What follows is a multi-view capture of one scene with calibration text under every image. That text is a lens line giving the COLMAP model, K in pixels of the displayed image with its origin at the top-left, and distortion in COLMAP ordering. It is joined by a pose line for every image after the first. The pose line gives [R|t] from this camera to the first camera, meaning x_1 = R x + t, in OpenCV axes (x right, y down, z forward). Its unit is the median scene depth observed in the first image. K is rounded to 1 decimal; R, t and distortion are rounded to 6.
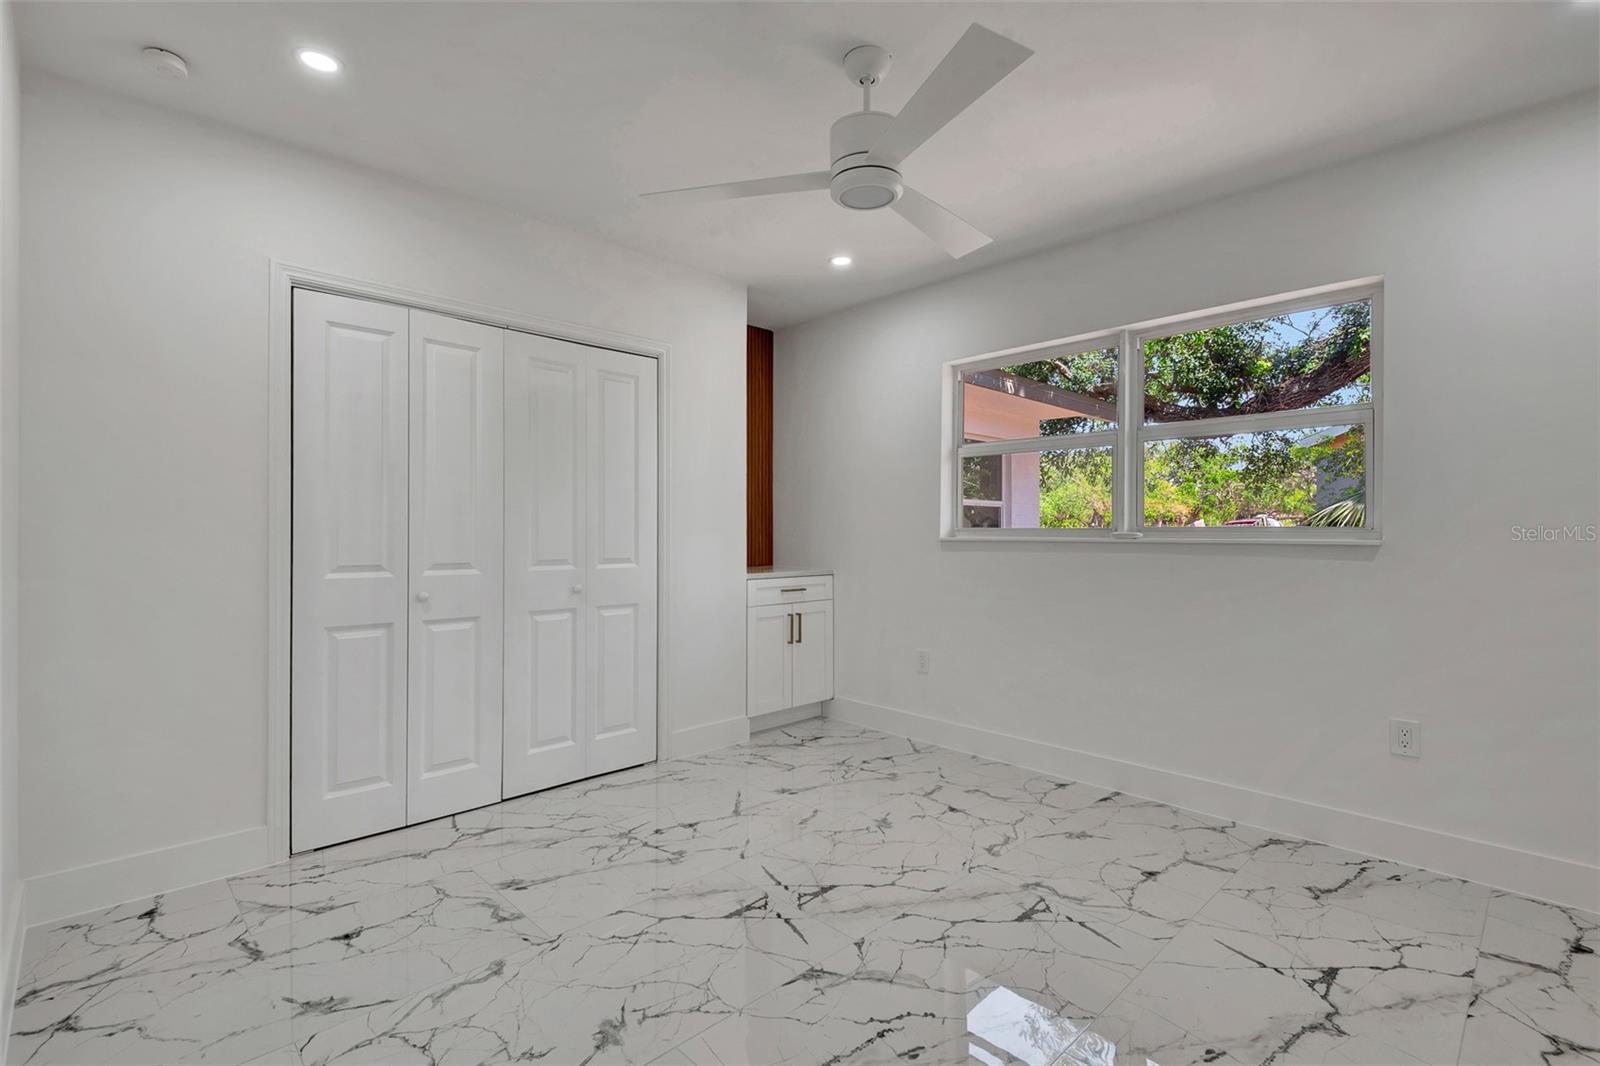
lens RADIAL K [[725.8, 0, 805.6], [0, 725.8, 527.9], [0, 0, 1]] dist [0.022247, -0.010453]
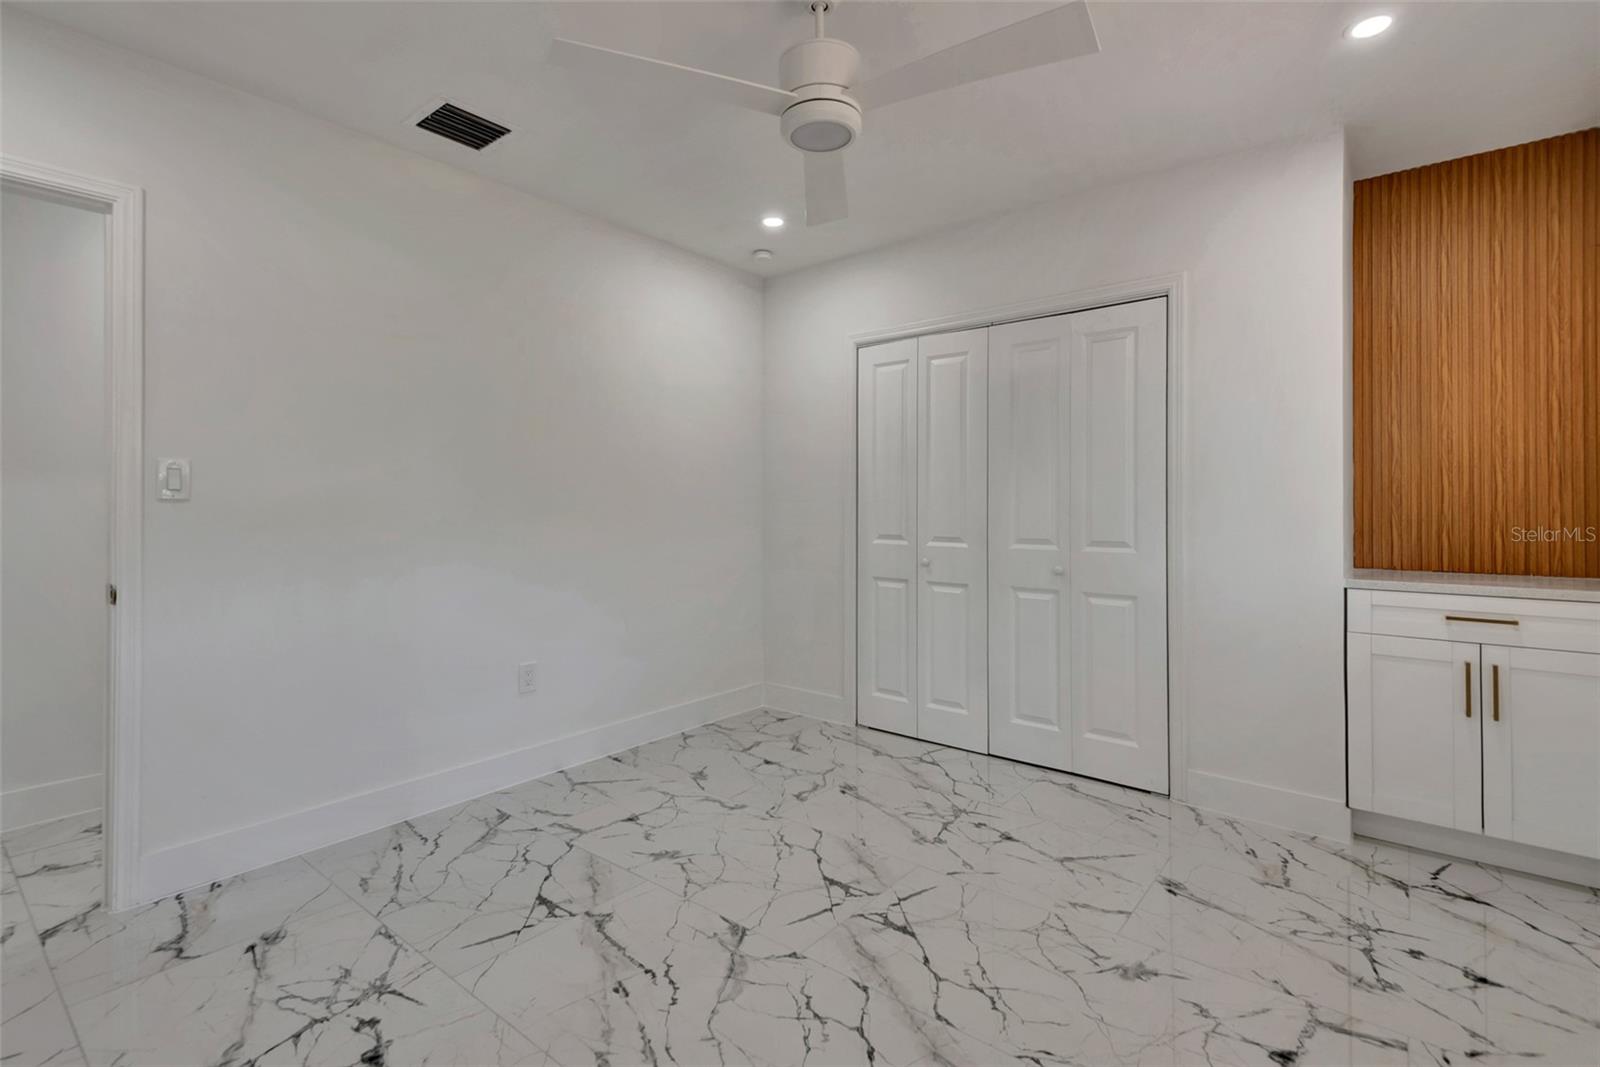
lens RADIAL K [[725.8, 0, 790.2], [0, 725.8, 504.8], [0, 0, 1]] dist [0.022247, -0.010453]
pose [[0.123305, -0.005050, -0.992356, 0.693040], [0.001326, 0.999987, -0.004924, 0.001183], [0.992368, -0.000708, 0.123311, 0.612665]]
